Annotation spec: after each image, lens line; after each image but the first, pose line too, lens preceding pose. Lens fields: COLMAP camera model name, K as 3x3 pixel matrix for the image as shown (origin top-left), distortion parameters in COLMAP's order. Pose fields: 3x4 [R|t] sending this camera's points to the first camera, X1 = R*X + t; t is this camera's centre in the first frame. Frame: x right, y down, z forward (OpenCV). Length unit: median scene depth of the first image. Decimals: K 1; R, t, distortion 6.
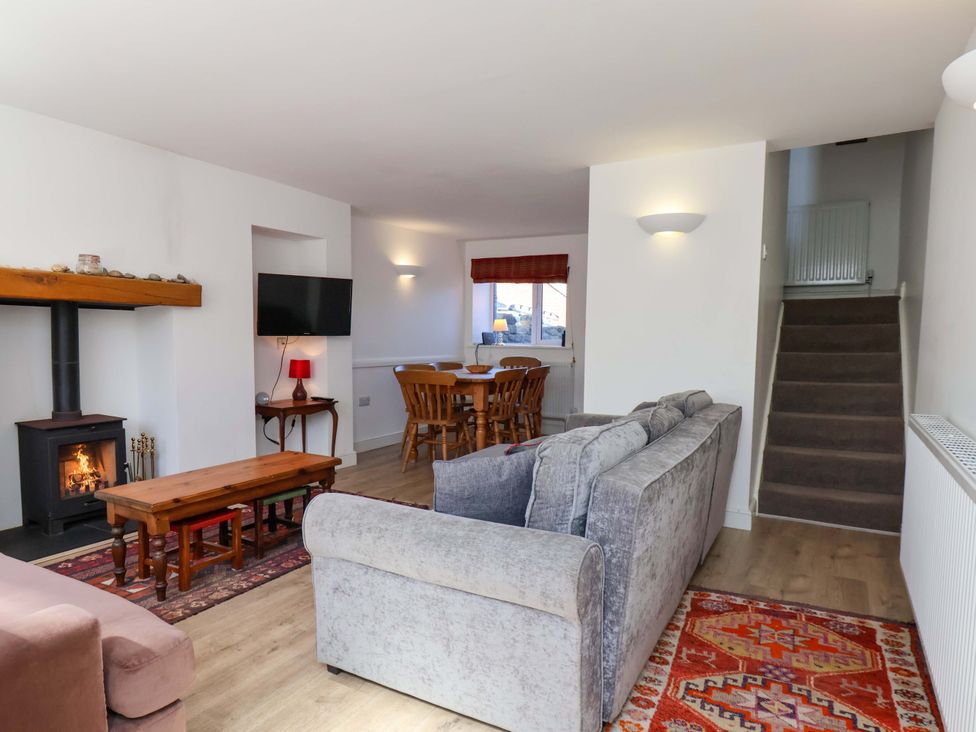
lens RADIAL K [[589.5, 0, 485.2], [0, 589.5, 381.7], [0, 0, 1]] dist [0.015466, -0.001448]
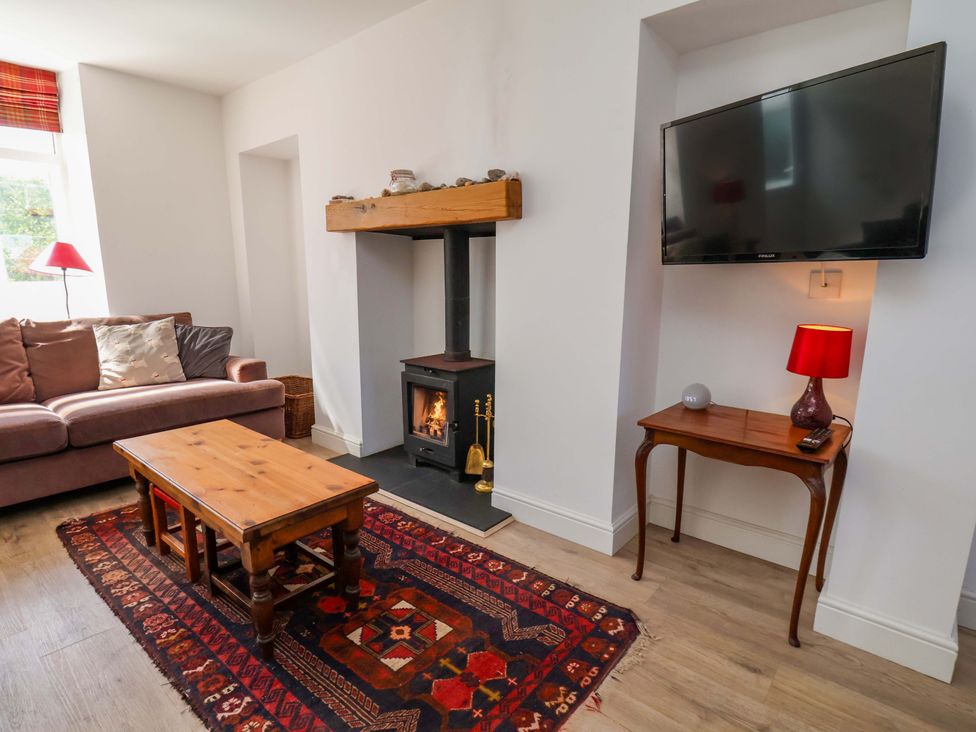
lens RADIAL K [[510.8, 0, 491.6], [0, 510.8, 376.2], [0, 0, 1]] dist [-0.008696, -0.005800]
pose [[-0.163574, 0.178552, -0.970239, 0.098064], [-0.087699, 0.976960, 0.194574, -0.092552], [0.982625, 0.116916, -0.144146, 1.492262]]
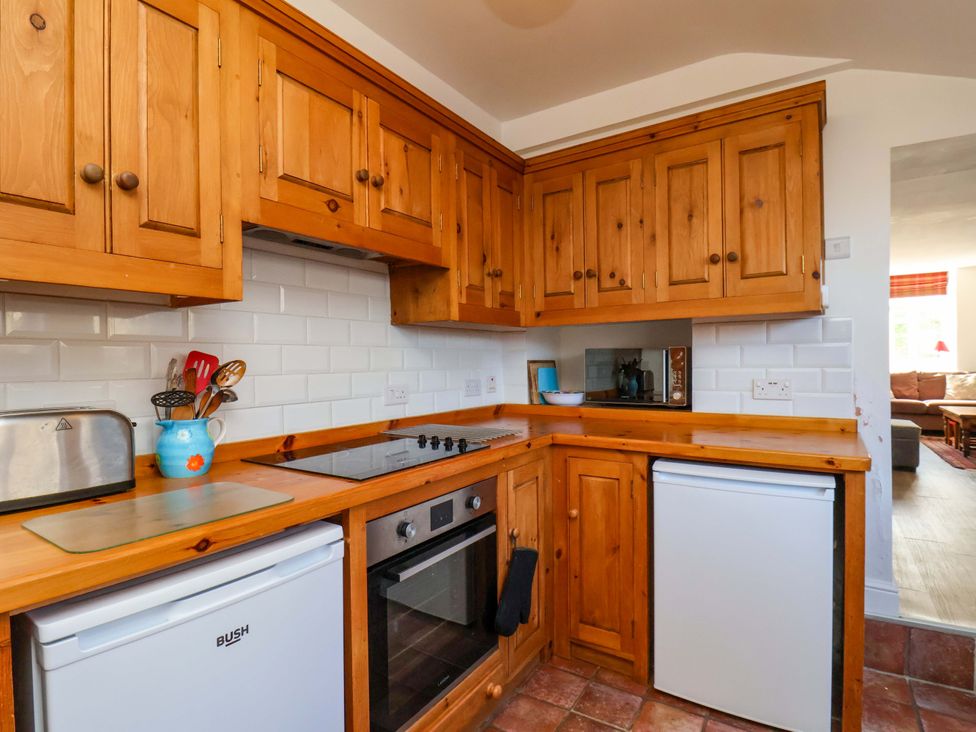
lens RADIAL K [[510.8, 0, 497.9], [0, 510.8, 369.3], [0, 0, 1]] dist [-0.008696, -0.005800]
pose [[-0.999030, 0.001471, 0.044002, 1.325028], [0.005598, 0.995574, 0.093814, -0.192781], [-0.043669, 0.093969, -0.994617, 3.127853]]
